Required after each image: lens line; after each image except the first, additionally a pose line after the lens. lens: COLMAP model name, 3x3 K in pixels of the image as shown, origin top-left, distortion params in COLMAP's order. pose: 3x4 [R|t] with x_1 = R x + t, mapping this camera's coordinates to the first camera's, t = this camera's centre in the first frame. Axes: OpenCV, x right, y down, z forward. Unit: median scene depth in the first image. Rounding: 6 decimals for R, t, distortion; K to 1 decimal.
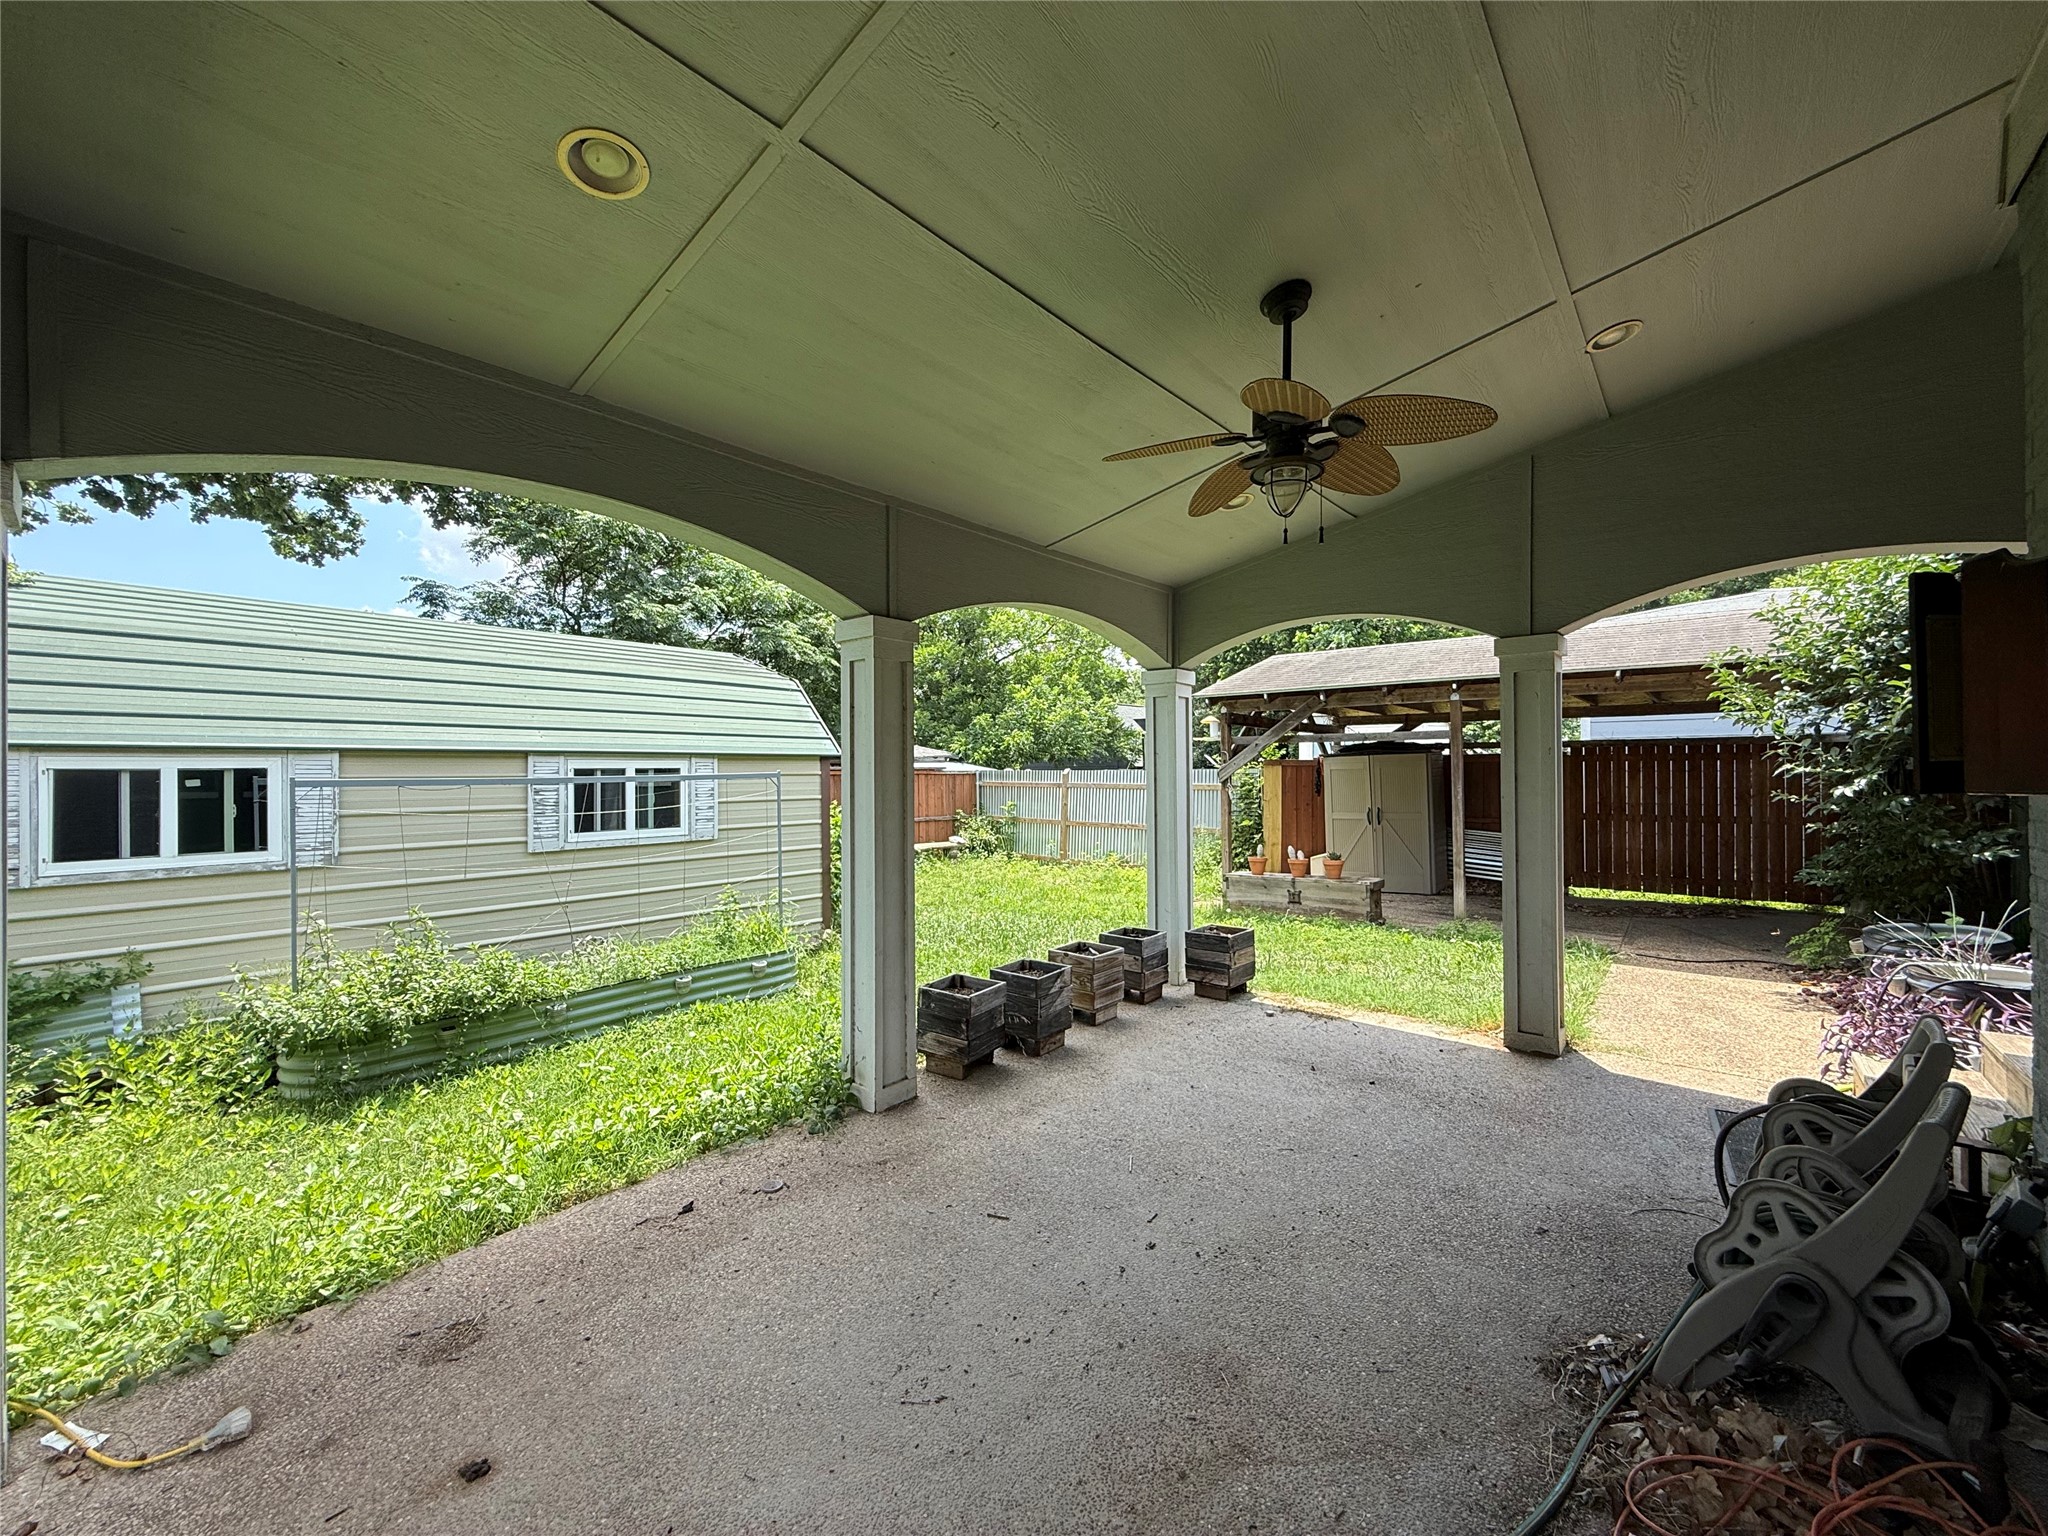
lens RADIAL K [[819.1, 0, 1024.0], [0, 819.1, 768.0], [0, 0, 1]] dist [-0.000889, -0.000015]
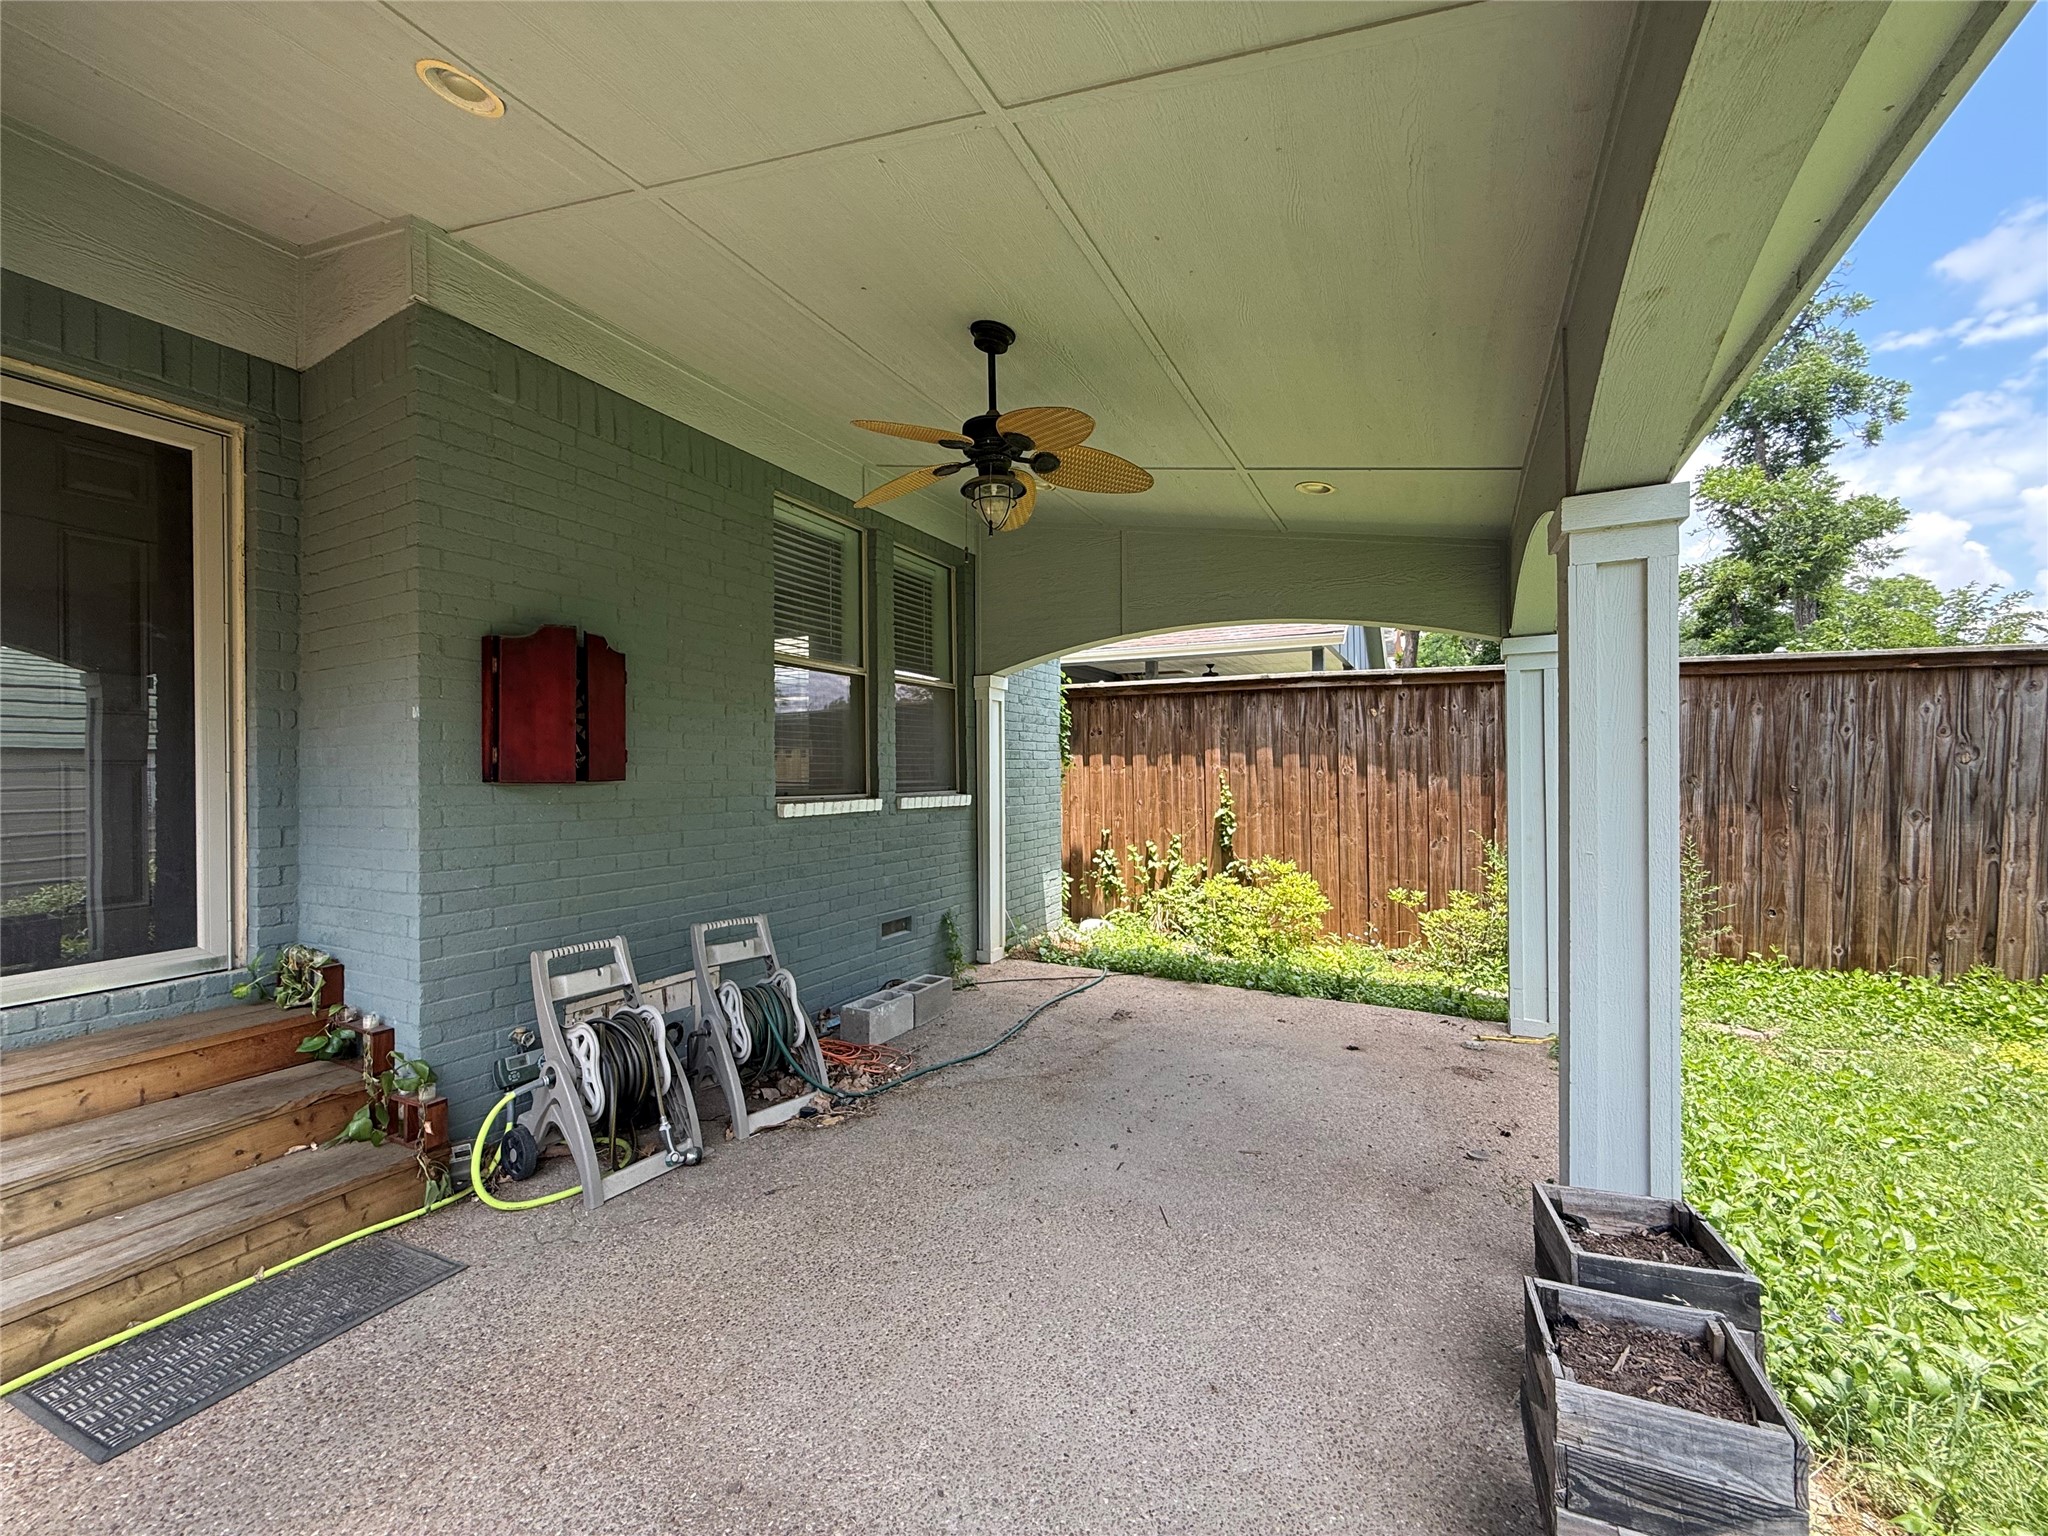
lens RADIAL K [[819.1, 0, 1024.0], [0, 819.1, 768.0], [0, 0, 1]] dist [-0.000889, -0.000015]
pose [[-0.977330, 0.008402, -0.211556, 0.495798], [0.010512, 0.999906, -0.008850, 0.024934], [0.211462, -0.010873, -0.977326, 1.994843]]
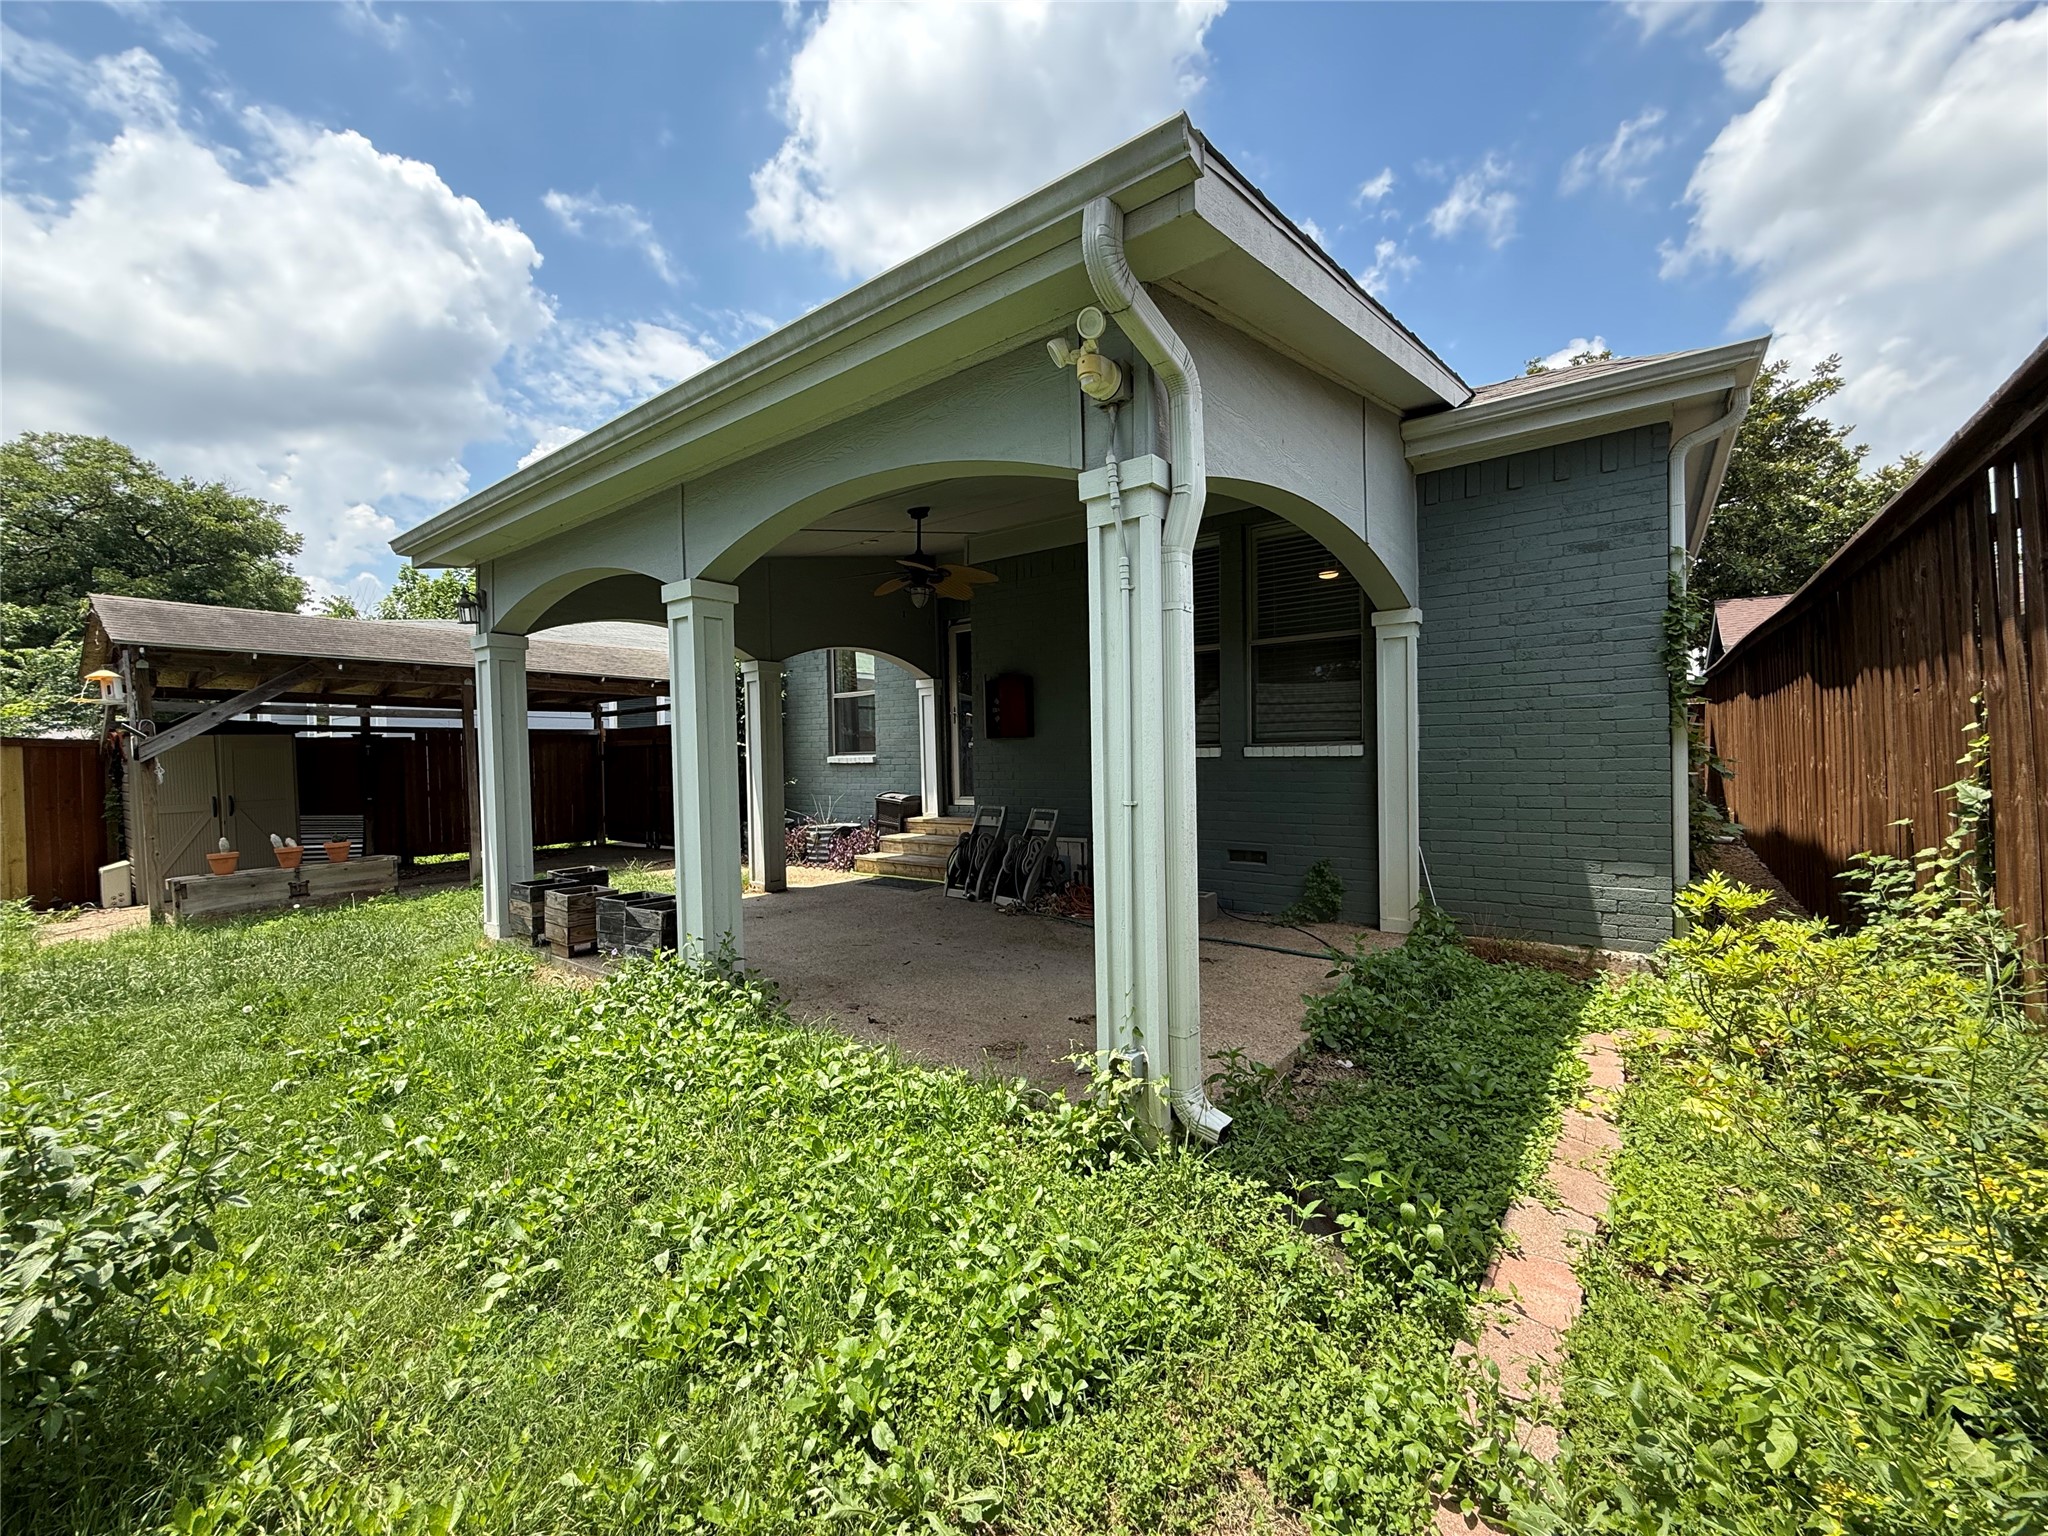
lens RADIAL K [[819.1, 0, 1024.0], [0, 819.1, 768.0], [0, 0, 1]] dist [-0.000889, -0.000015]
pose [[-0.056035, -0.012660, 0.998349, -1.832281], [0.016579, 0.999770, 0.013609, 0.088004], [-0.998291, 0.017314, -0.055813, 0.814110]]
